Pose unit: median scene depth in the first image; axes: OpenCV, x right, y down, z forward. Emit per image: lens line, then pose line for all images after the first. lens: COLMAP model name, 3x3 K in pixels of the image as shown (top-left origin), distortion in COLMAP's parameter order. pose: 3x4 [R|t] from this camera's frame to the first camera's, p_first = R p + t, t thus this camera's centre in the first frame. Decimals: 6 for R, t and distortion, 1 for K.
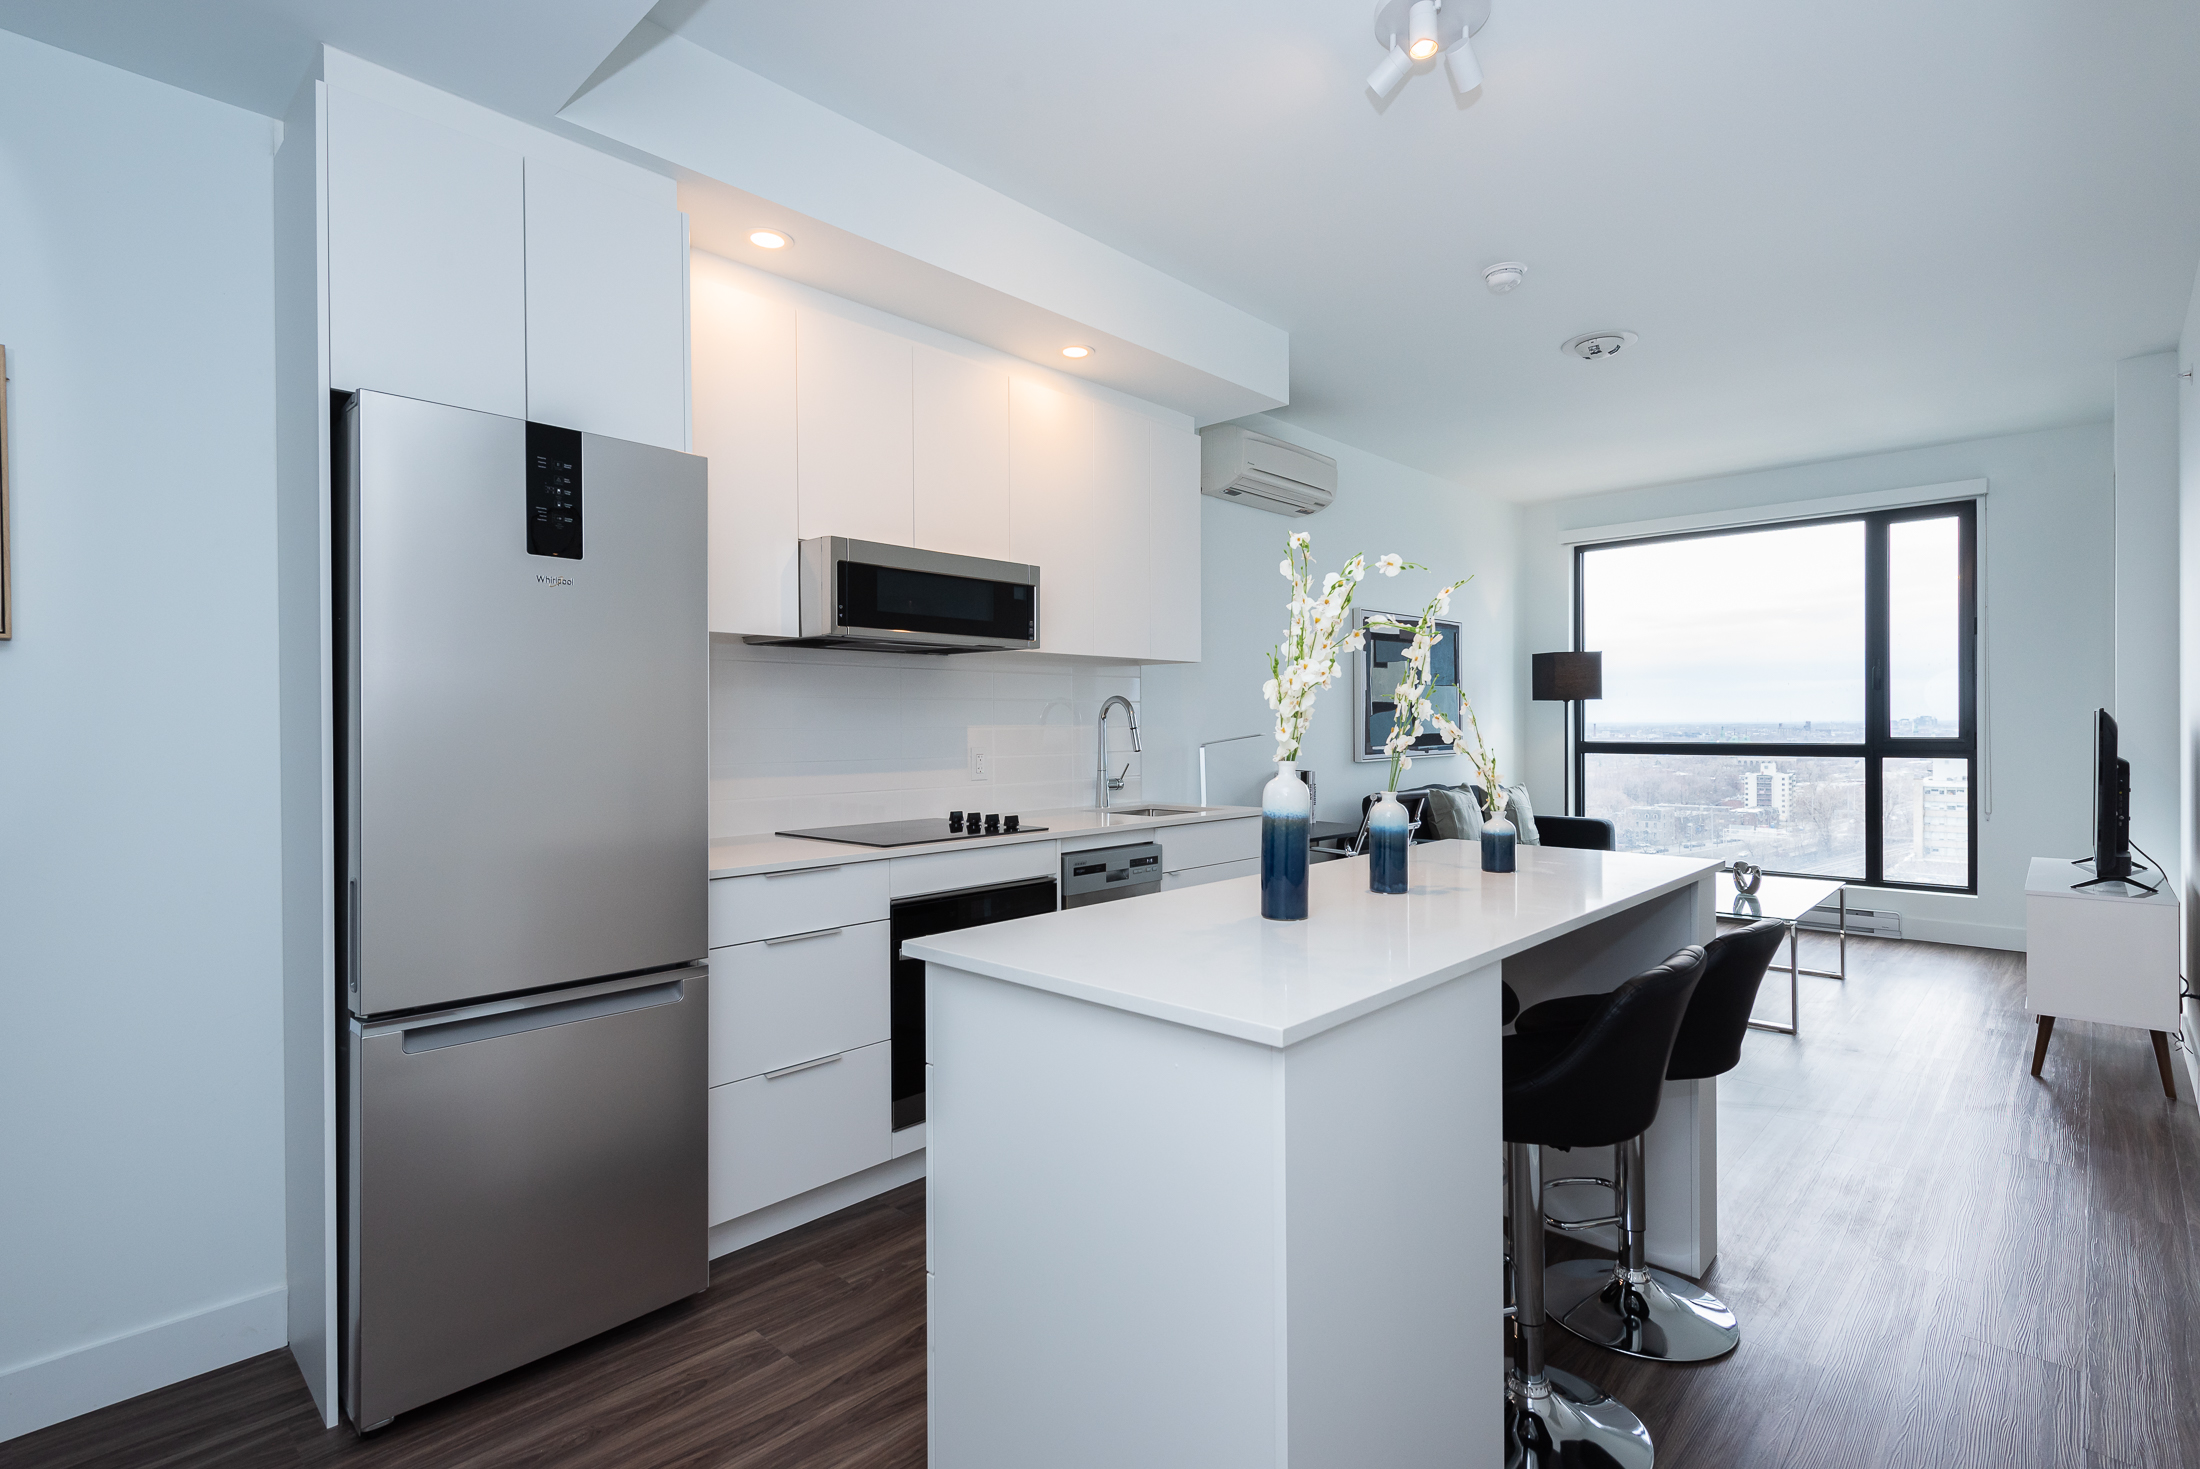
lens RADIAL K [[1029.5, 0, 1095.7], [0, 1029.5, 729.1], [0, 0, 1]] dist [0.001431, -0.000822]
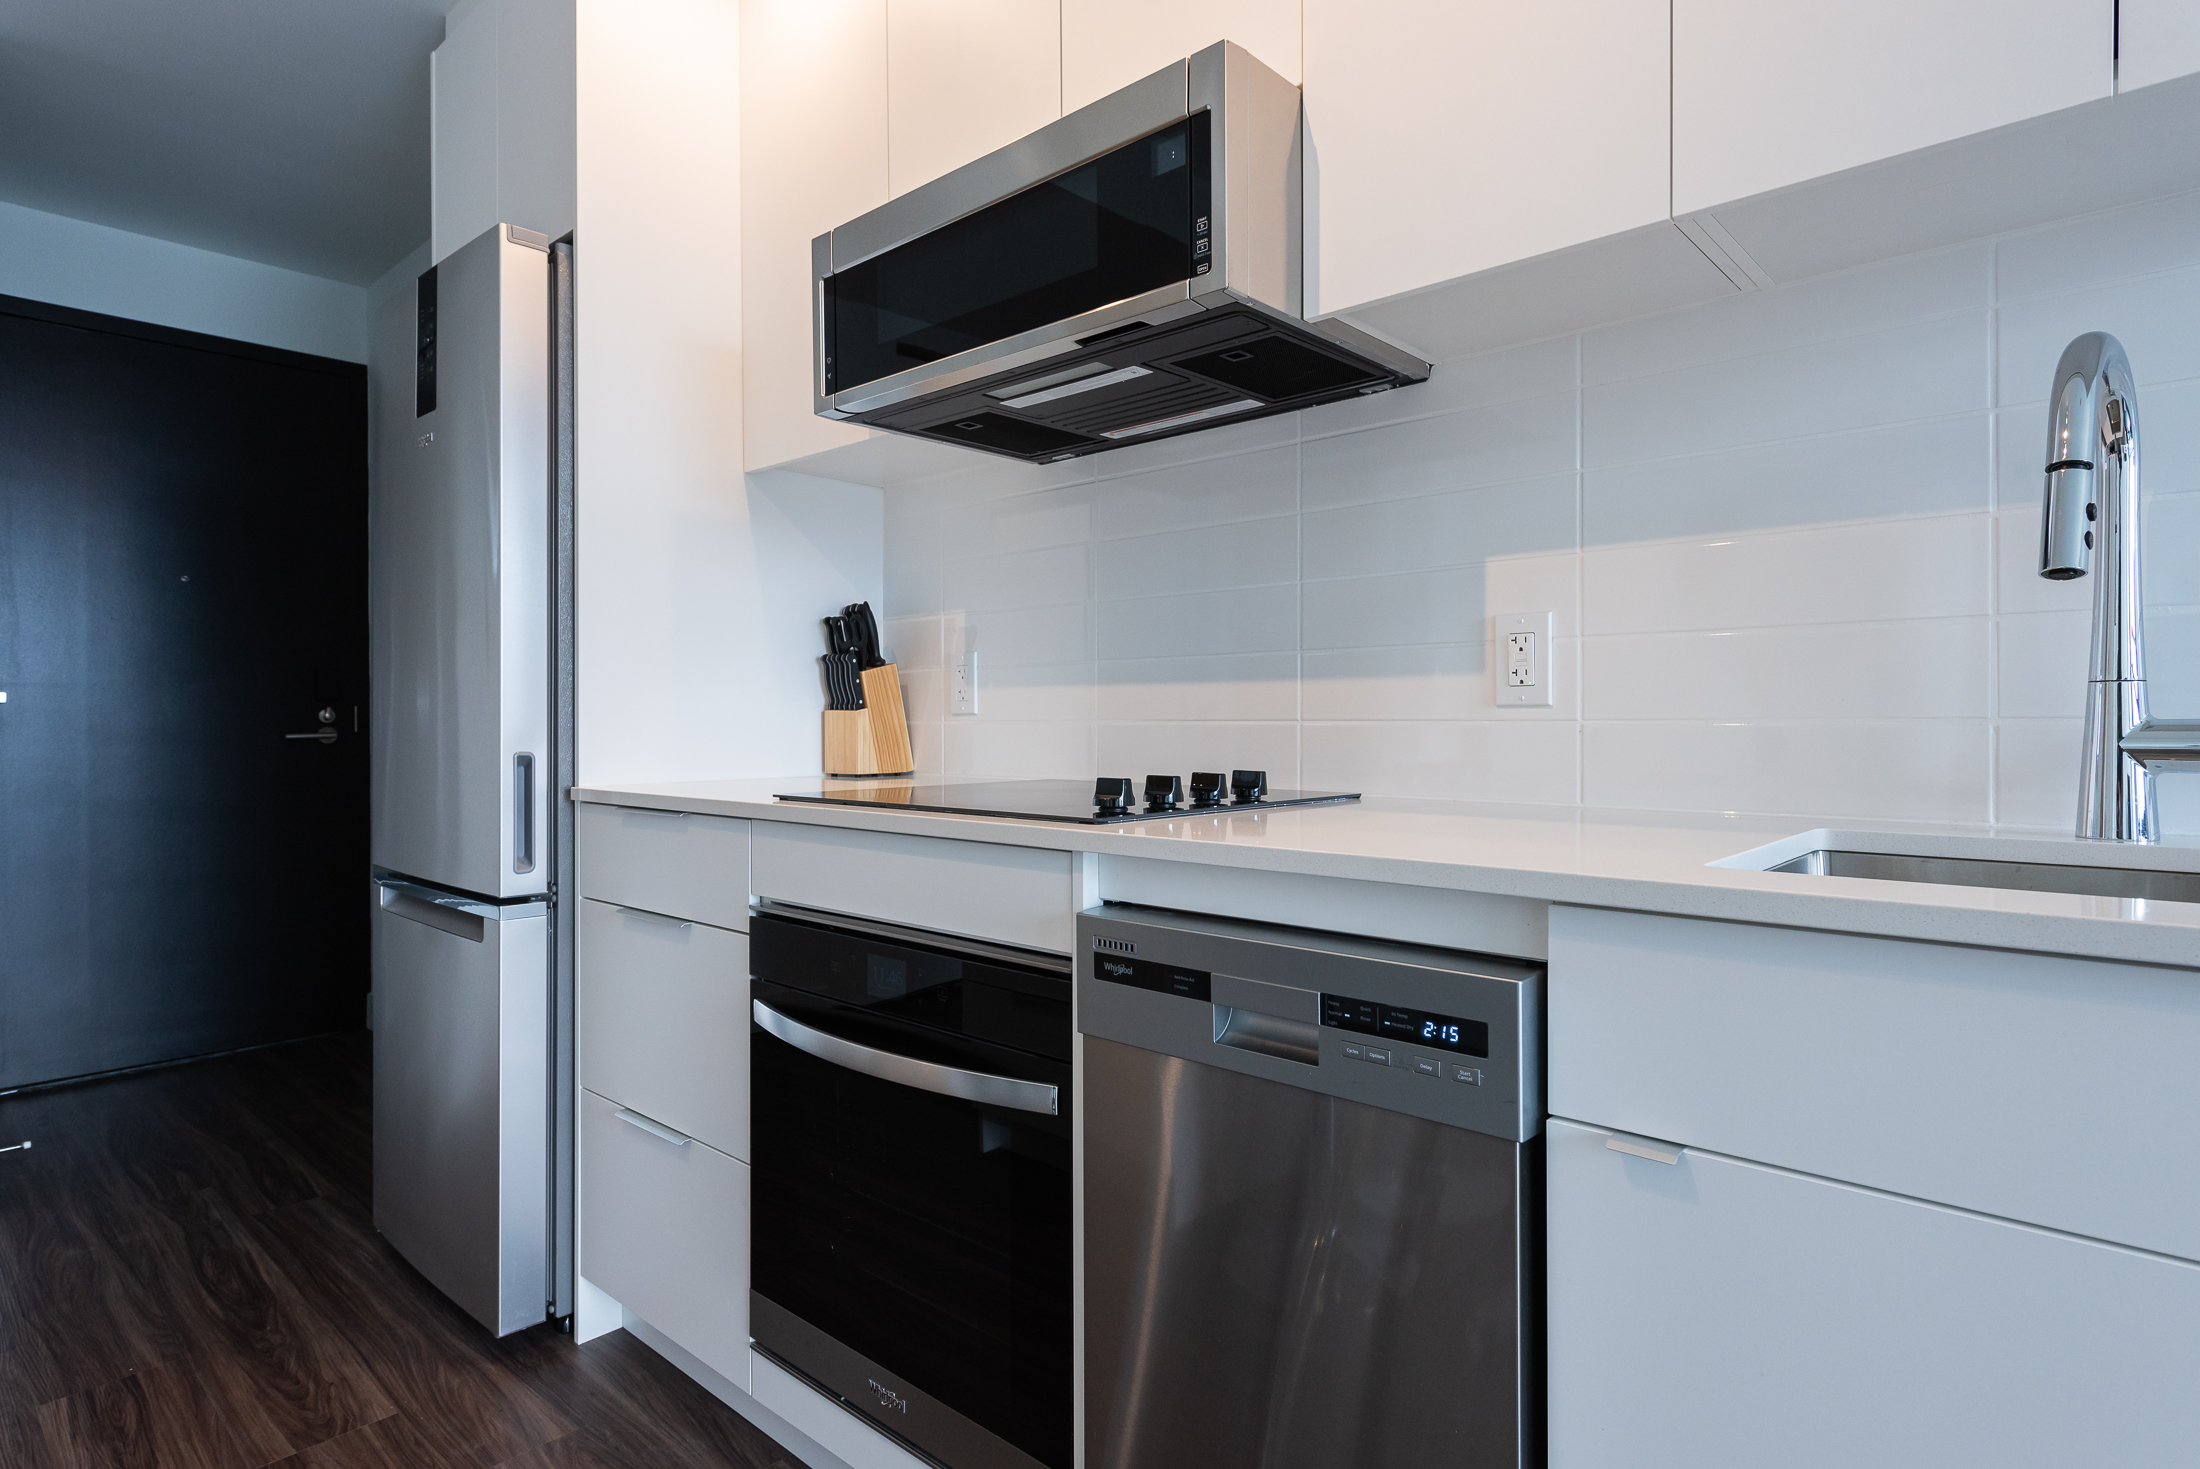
lens RADIAL K [[1161.8, 0, 1106.2], [0, 1161.8, 724.1], [0, 0, 1]] dist [0.002748, -0.001359]
pose [[0.030769, 0.011945, -0.999455, 0.393855], [0.000211, 0.999928, 0.011957, 0.070848], [0.999526, -0.000579, 0.030765, 1.167473]]
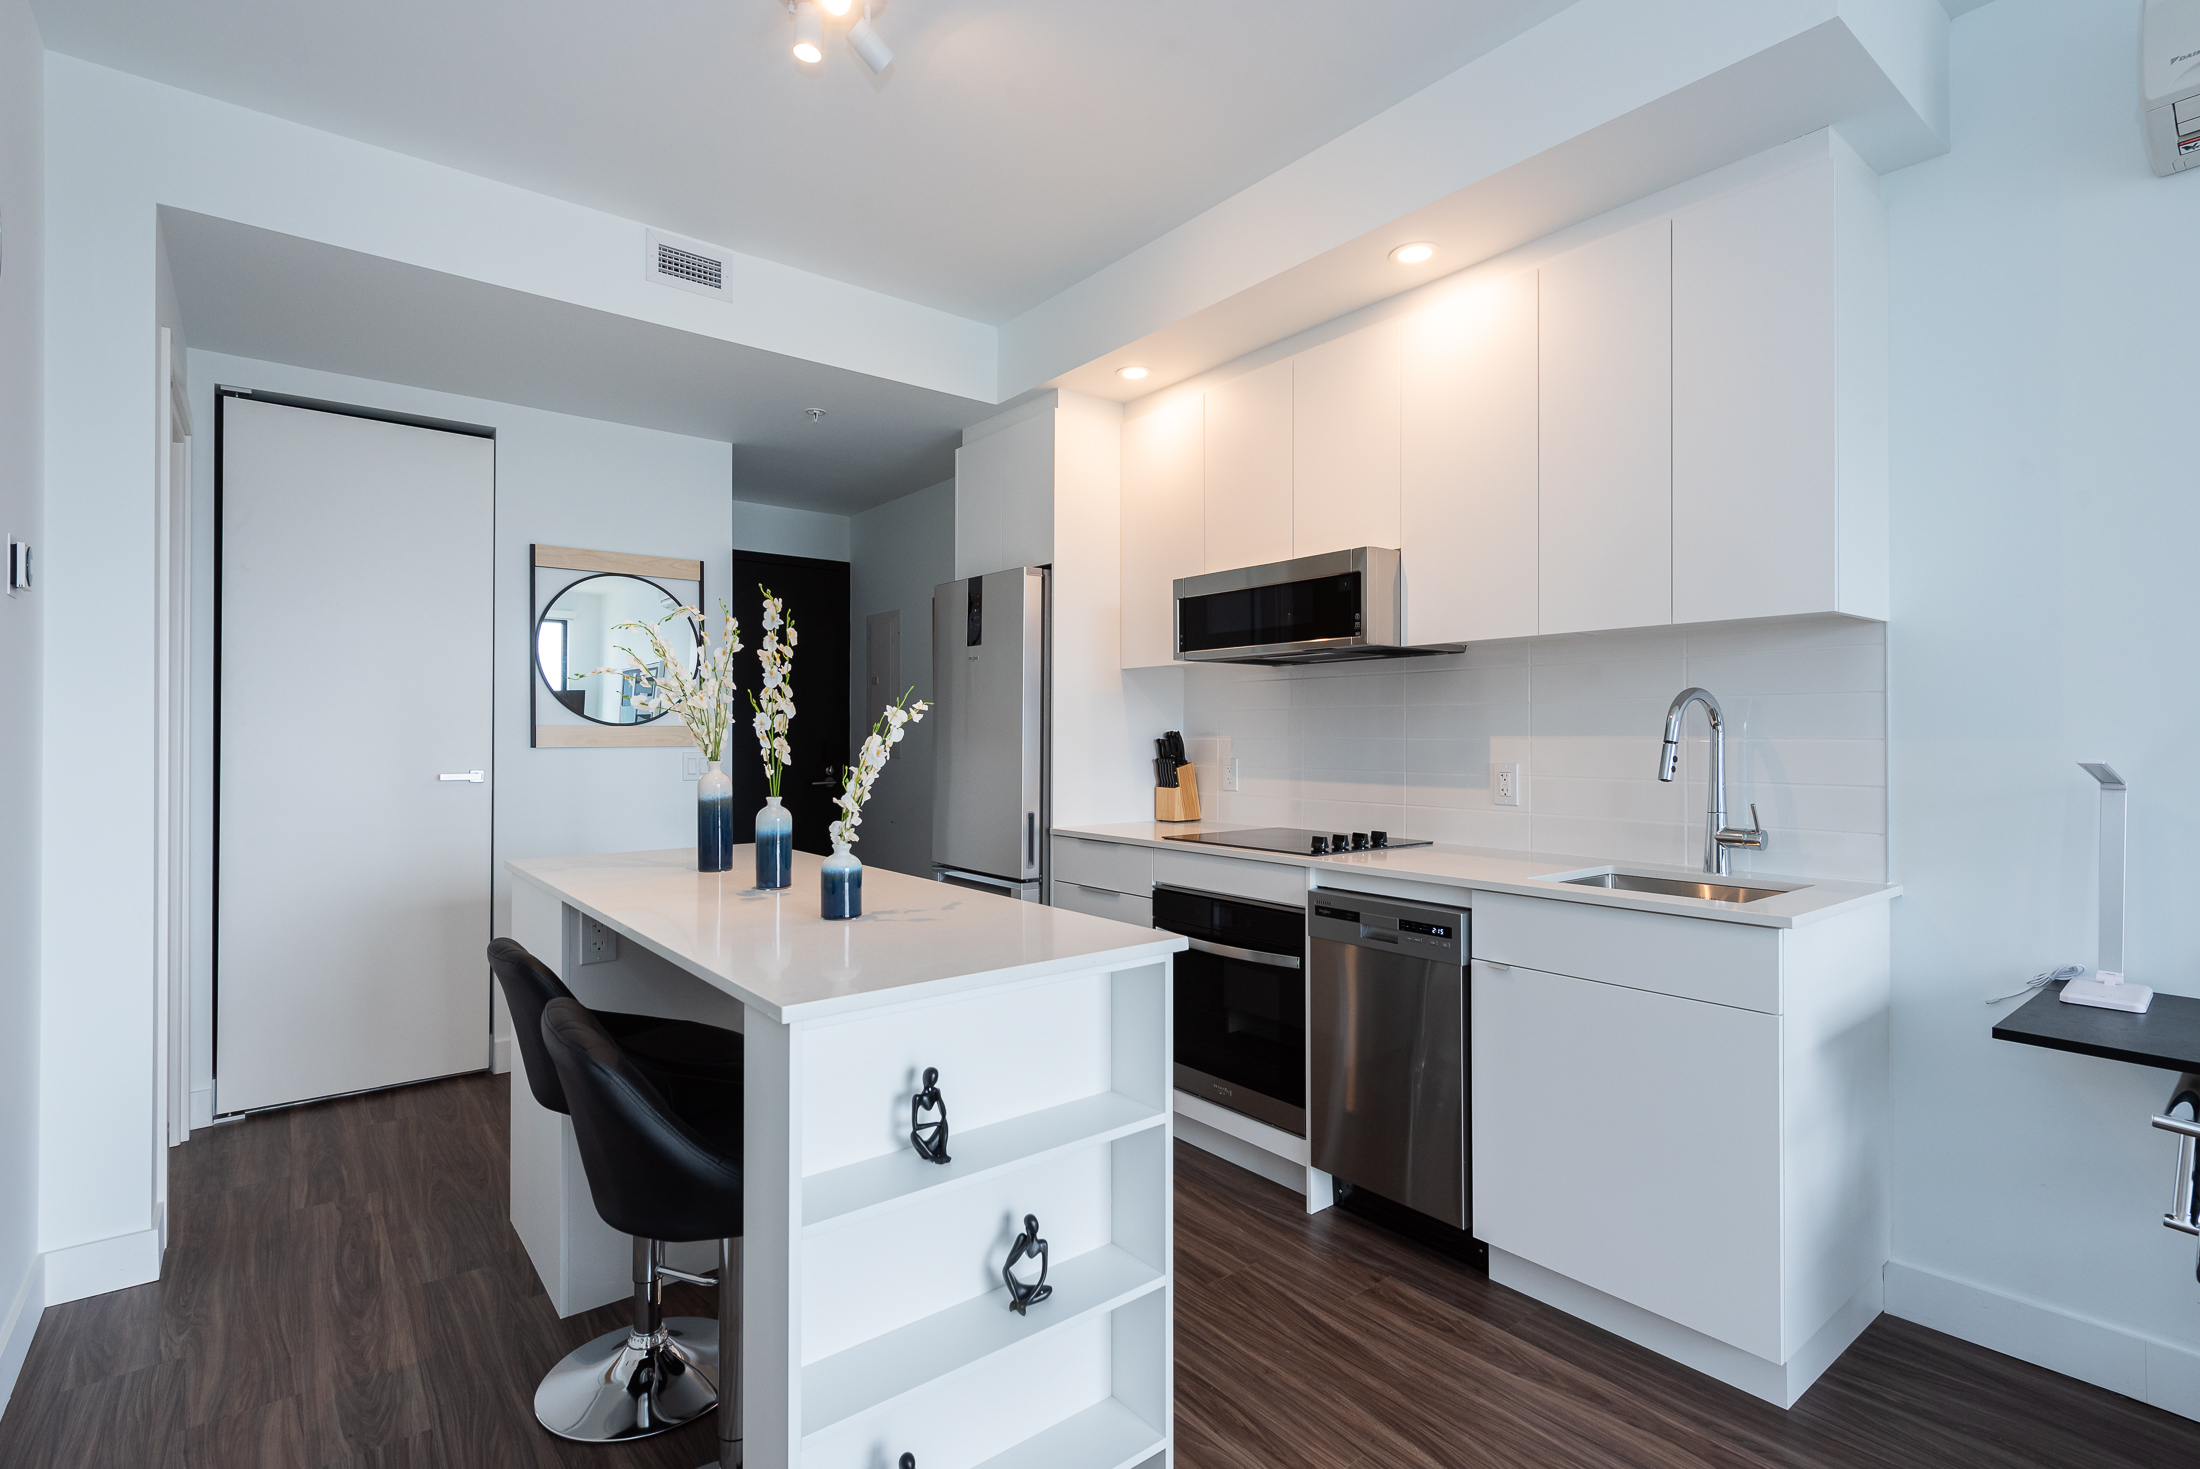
lens RADIAL K [[1029.5, 0, 1099.3], [0, 1029.5, 729.3], [0, 0, 1]] dist [0.001431, -0.000822]
pose [[-0.133409, 0.000600, -0.991061, 0.986117], [-0.002882, 0.999995, 0.000994, -0.011668], [0.991057, 0.002989, -0.133407, 1.101605]]
